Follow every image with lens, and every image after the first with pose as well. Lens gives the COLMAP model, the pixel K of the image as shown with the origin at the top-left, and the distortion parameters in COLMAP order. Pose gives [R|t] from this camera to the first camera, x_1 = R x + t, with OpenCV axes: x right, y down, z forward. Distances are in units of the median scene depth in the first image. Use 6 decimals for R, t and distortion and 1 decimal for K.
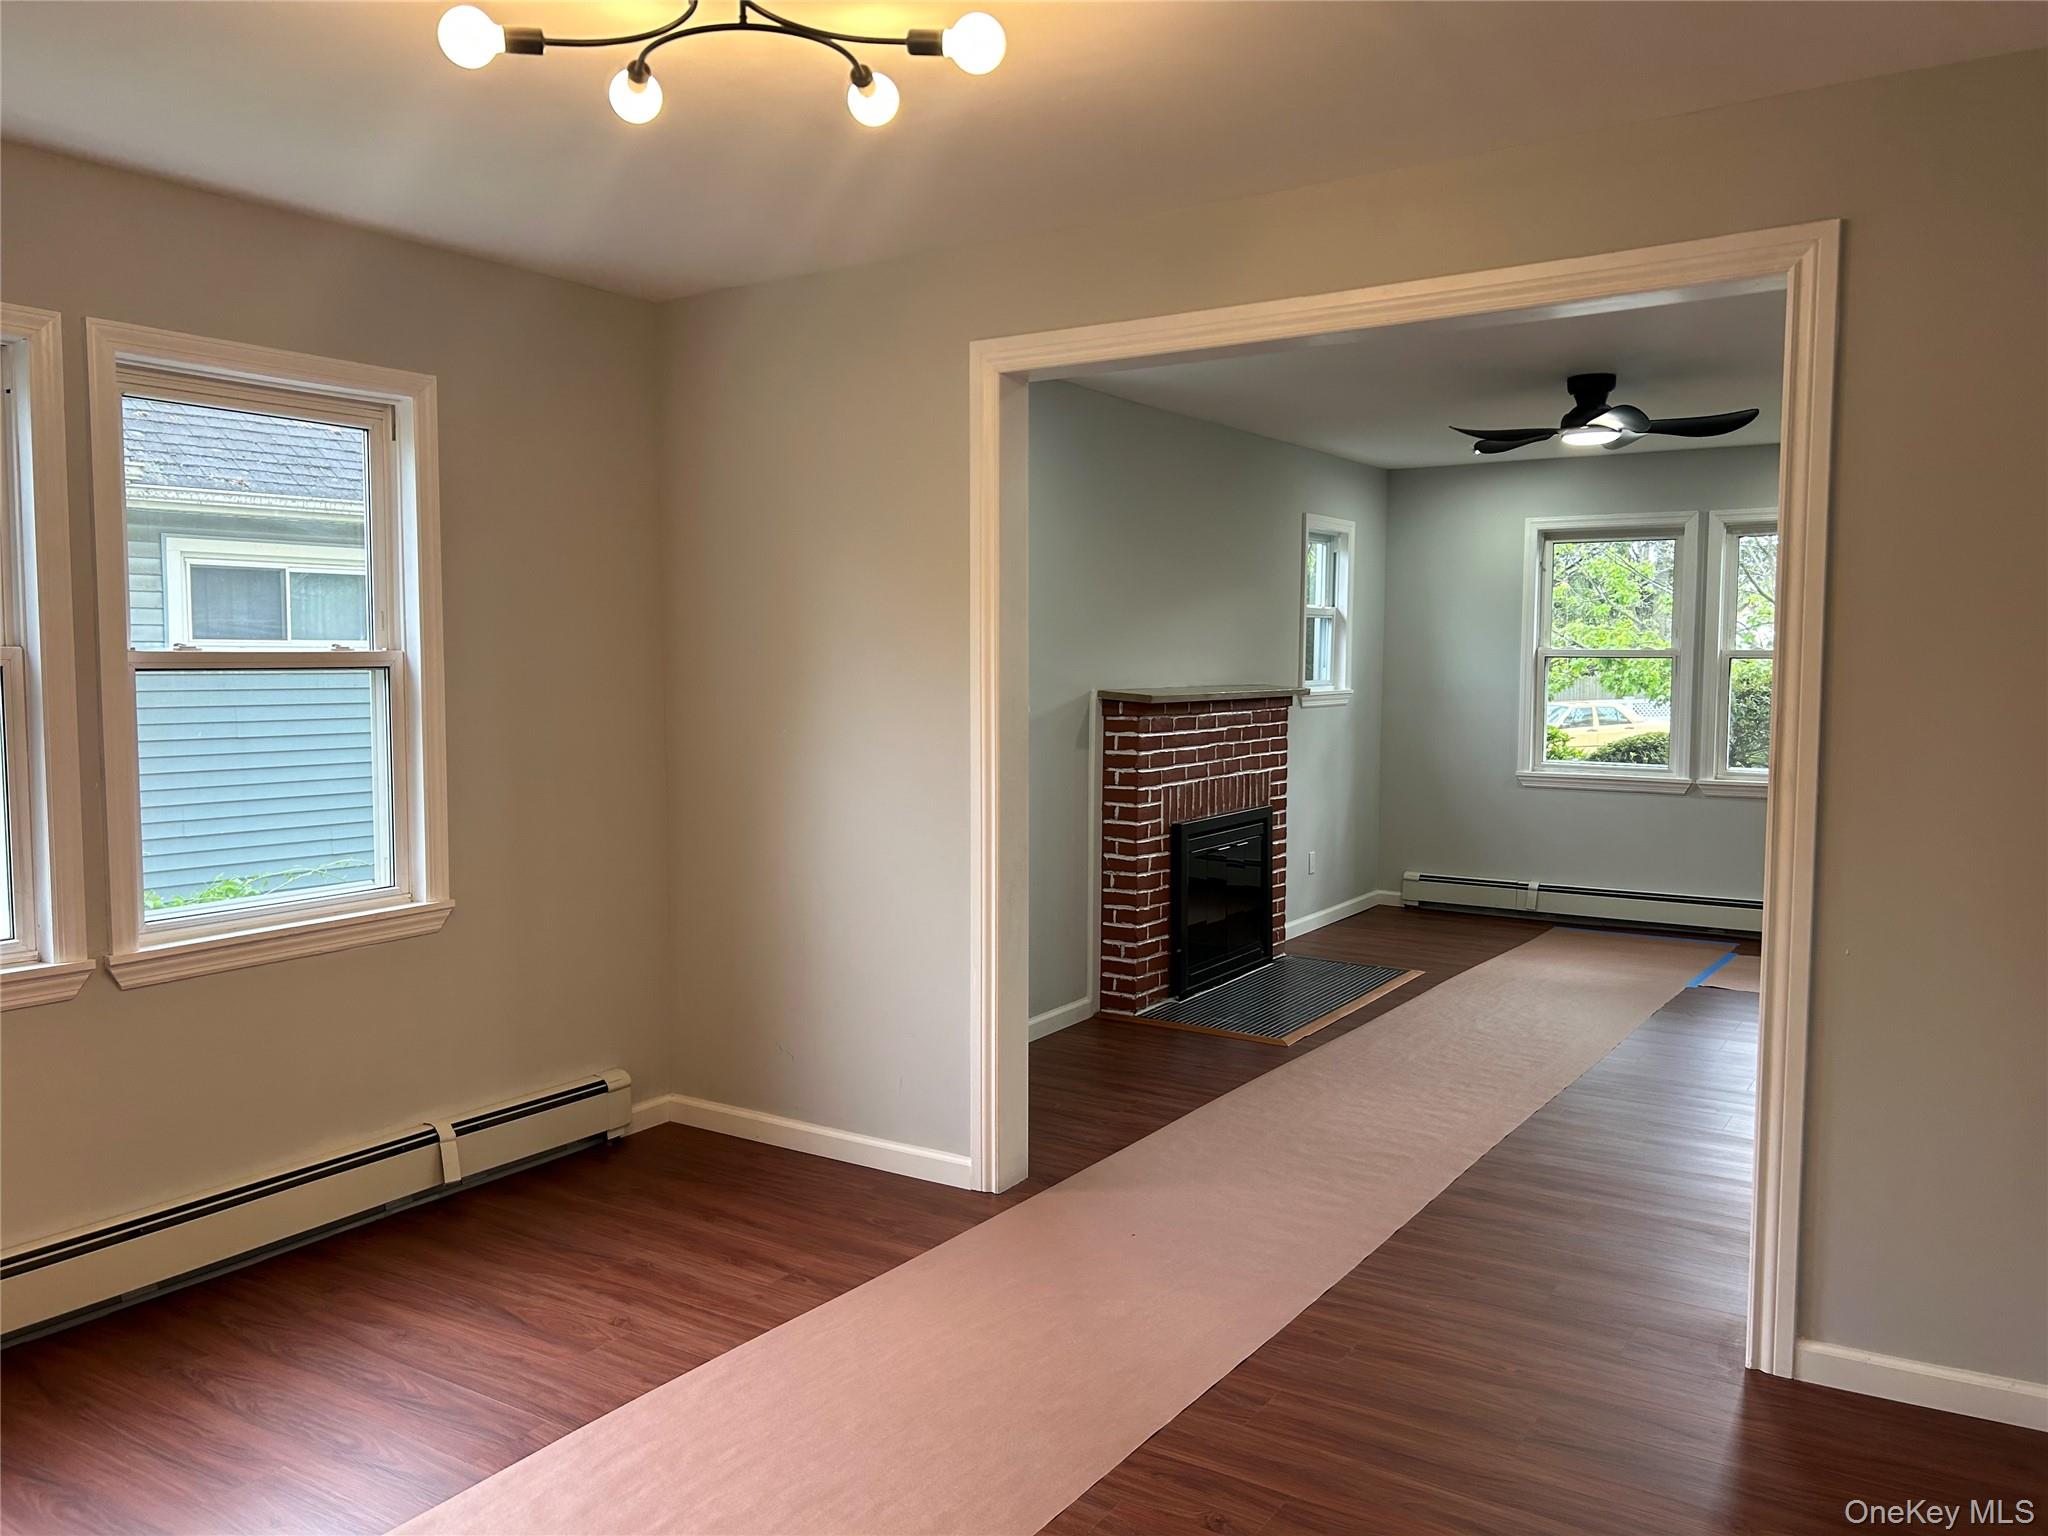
lens RADIAL K [[1531.1, 0, 1024.4], [0, 1531.1, 777.6], [0, 0, 1]] dist [0.034444, -0.039228]
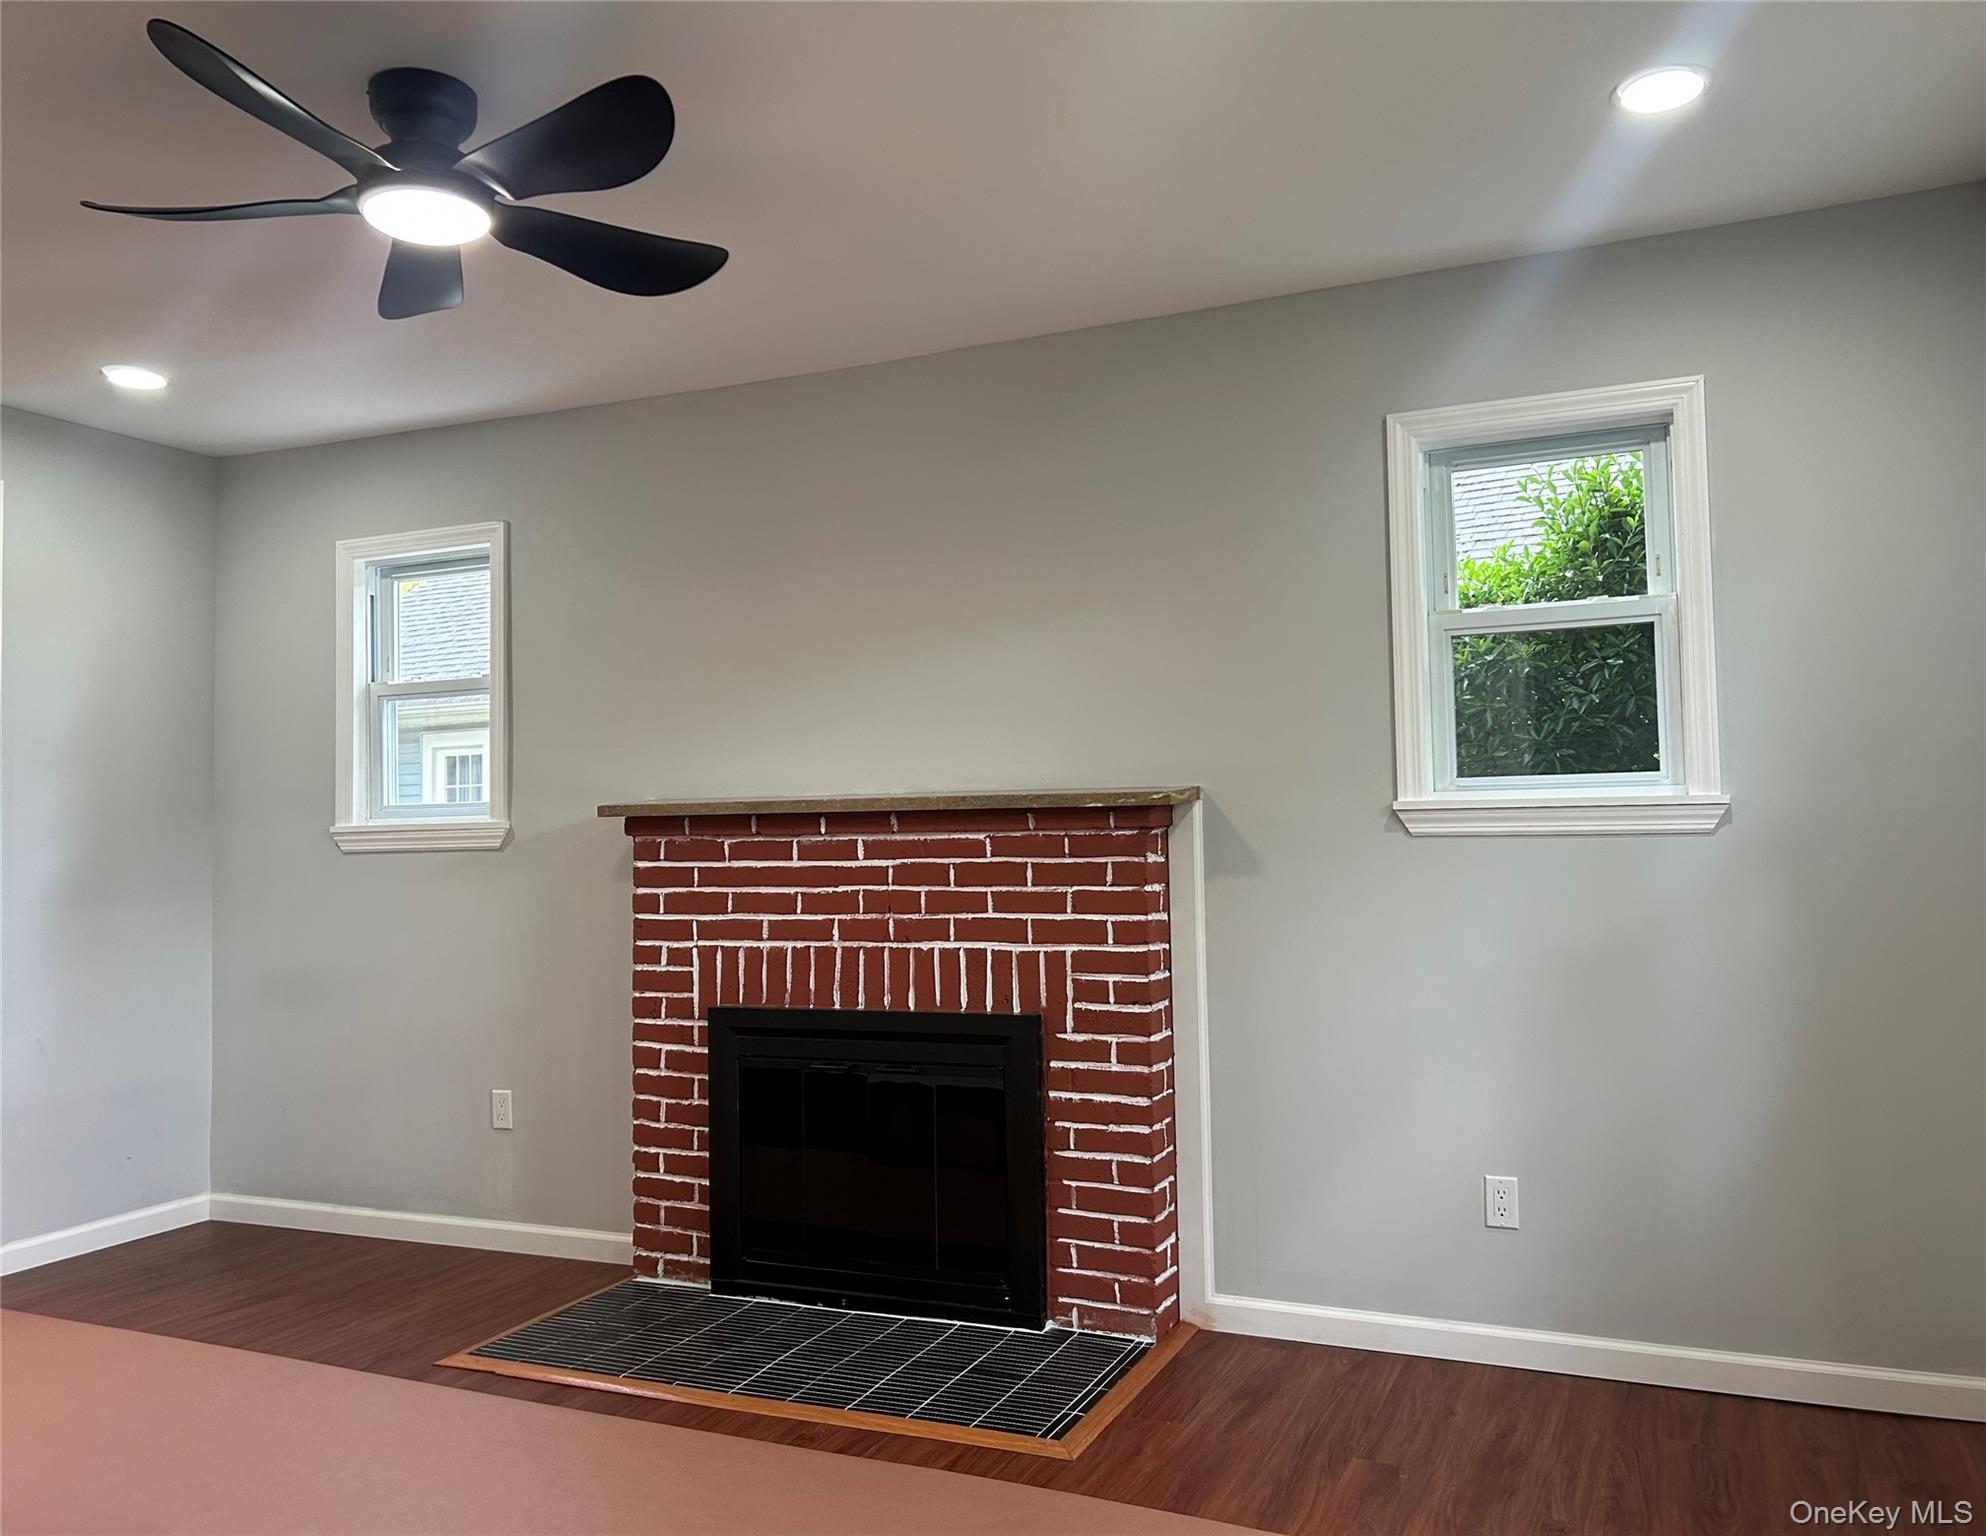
lens RADIAL K [[1577.4, 0, 989.1], [0, 1577.4, 766.6], [0, 0, 1]] dist [-0.008239, -0.002064]
pose [[0.153407, -0.039491, -0.987374, 0.772153], [-0.056193, 0.997236, -0.048616, -0.043809], [0.986564, 0.062942, 0.150764, 1.014467]]
